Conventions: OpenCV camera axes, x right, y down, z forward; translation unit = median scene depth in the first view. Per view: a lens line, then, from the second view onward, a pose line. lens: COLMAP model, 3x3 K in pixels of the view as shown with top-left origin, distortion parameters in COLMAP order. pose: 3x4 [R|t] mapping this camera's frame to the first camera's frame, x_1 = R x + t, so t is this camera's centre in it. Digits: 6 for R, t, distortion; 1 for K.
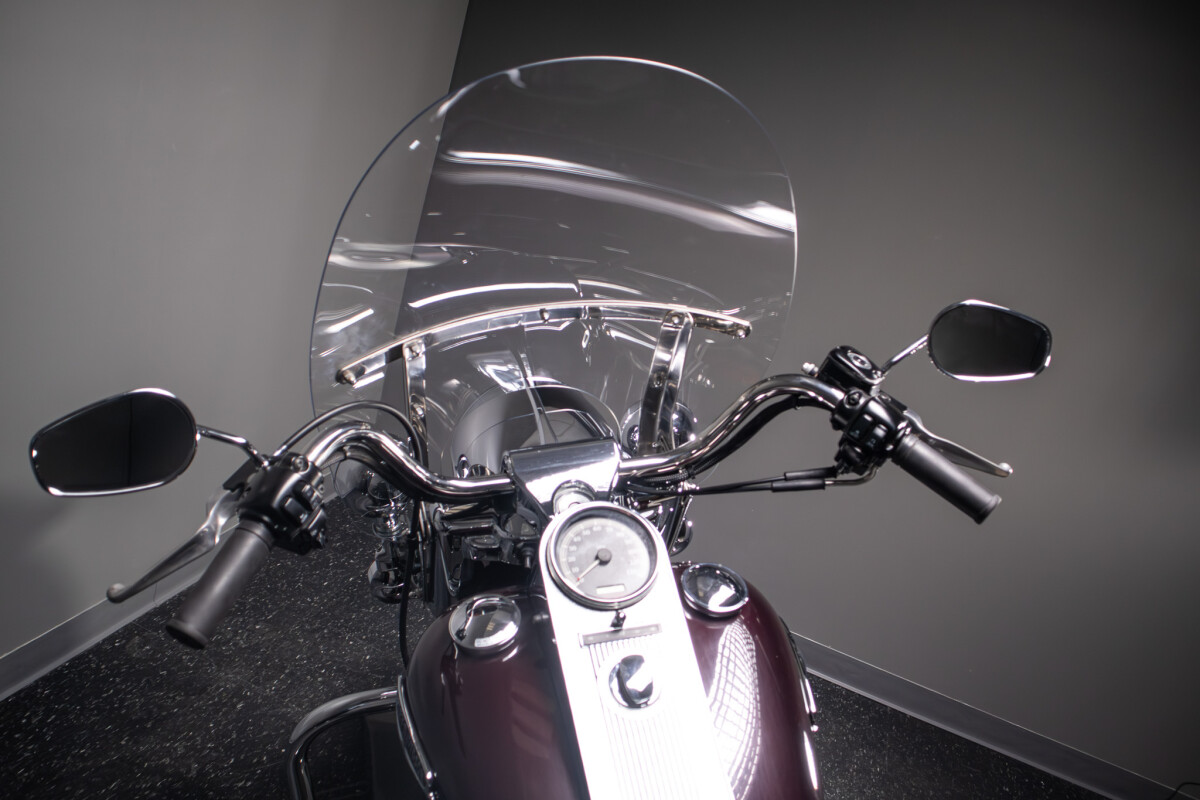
lens RADIAL K [[1008.0, 0, 596.0], [0, 1008.0, 403.3], [0, 0, 1]] dist [0.004588, 0.018354]
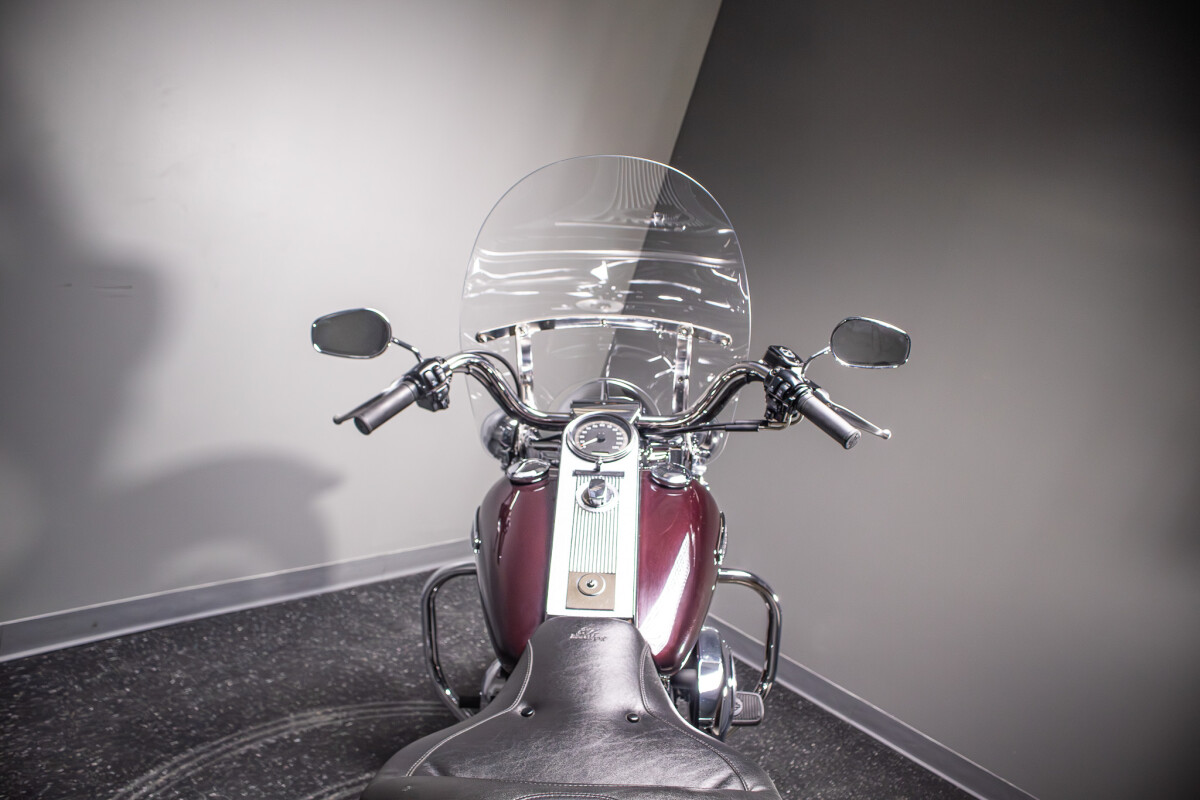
lens RADIAL K [[1038.4, 0, 602.6], [0, 1038.4, 397.9], [0, 0, 1]] dist [-0.016959, -0.004390]
pose [[0.950466, 0.051415, -0.306546, 0.485042], [-0.136698, 0.954873, -0.263688, 0.489435], [0.279155, 0.292531, 0.914603, -0.542868]]
